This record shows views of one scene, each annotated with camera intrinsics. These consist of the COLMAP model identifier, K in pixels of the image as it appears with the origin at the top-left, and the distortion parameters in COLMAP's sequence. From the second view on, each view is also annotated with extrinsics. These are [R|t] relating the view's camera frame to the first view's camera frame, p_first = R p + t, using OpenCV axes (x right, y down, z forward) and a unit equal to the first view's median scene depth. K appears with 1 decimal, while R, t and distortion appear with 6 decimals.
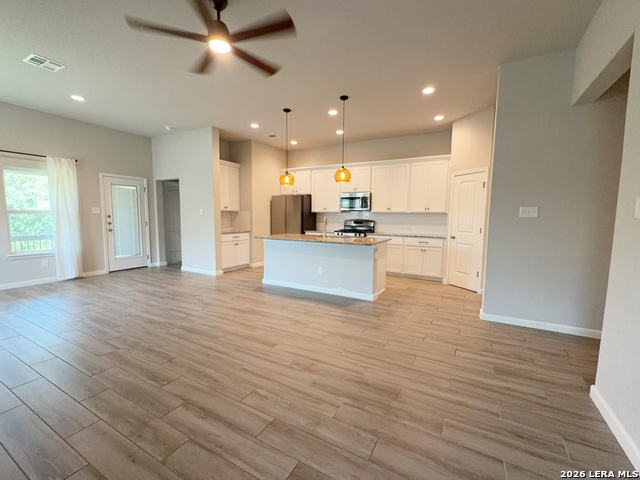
lens RADIAL K [[281.9, 0, 322.7], [0, 281.9, 239.0], [0, 0, 1]] dist [0.000503, 0.000354]
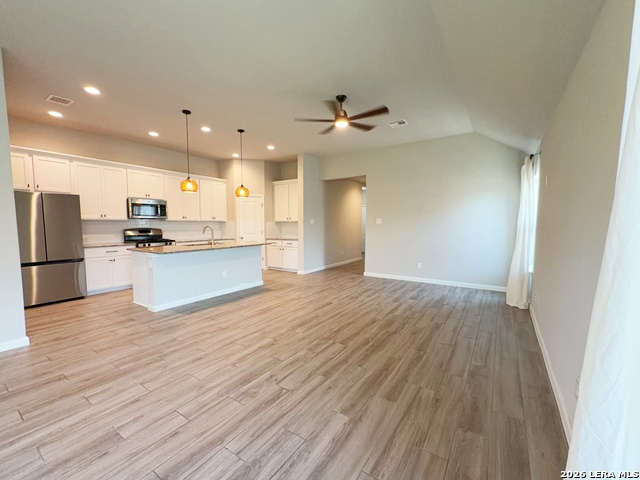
lens RADIAL K [[267.8, 0, 318.4], [0, 267.8, 242.5], [0, 0, 1]] dist [-0.000131, -0.000388]
pose [[0.092645, -0.081975, 0.992319, -1.170785], [0.085078, 0.993612, 0.074139, -0.067153], [-0.992058, 0.077556, 0.099027, 0.608496]]
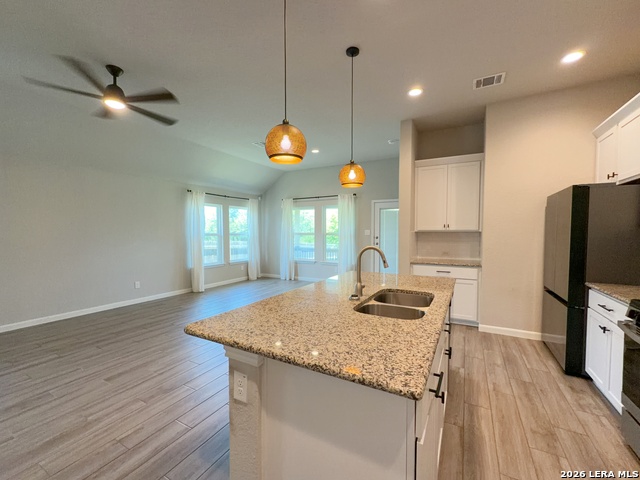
lens RADIAL K [[267.8, 0, 318.0], [0, 267.8, 246.1], [0, 0, 1]] dist [-0.000131, -0.000388]
pose [[0.001948, 0.042557, -0.999092, 0.481482], [-0.078840, 0.995991, 0.042271, -0.109656], [0.996885, 0.078686, 0.005295, 1.137162]]
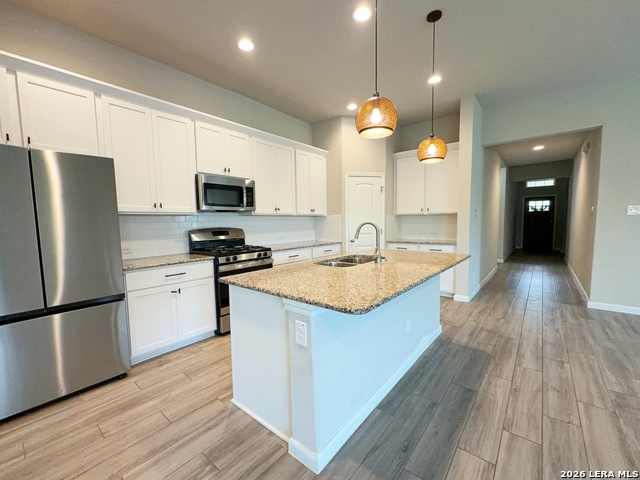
lens RADIAL K [[267.8, 0, 318.5], [0, 267.8, 242.8], [0, 0, 1]] dist [-0.000131, -0.000388]
pose [[0.184494, -0.097455, 0.977990, -0.579217], [0.098594, 0.991887, 0.080240, -0.108330], [-0.977876, 0.081620, 0.192606, 1.227779]]
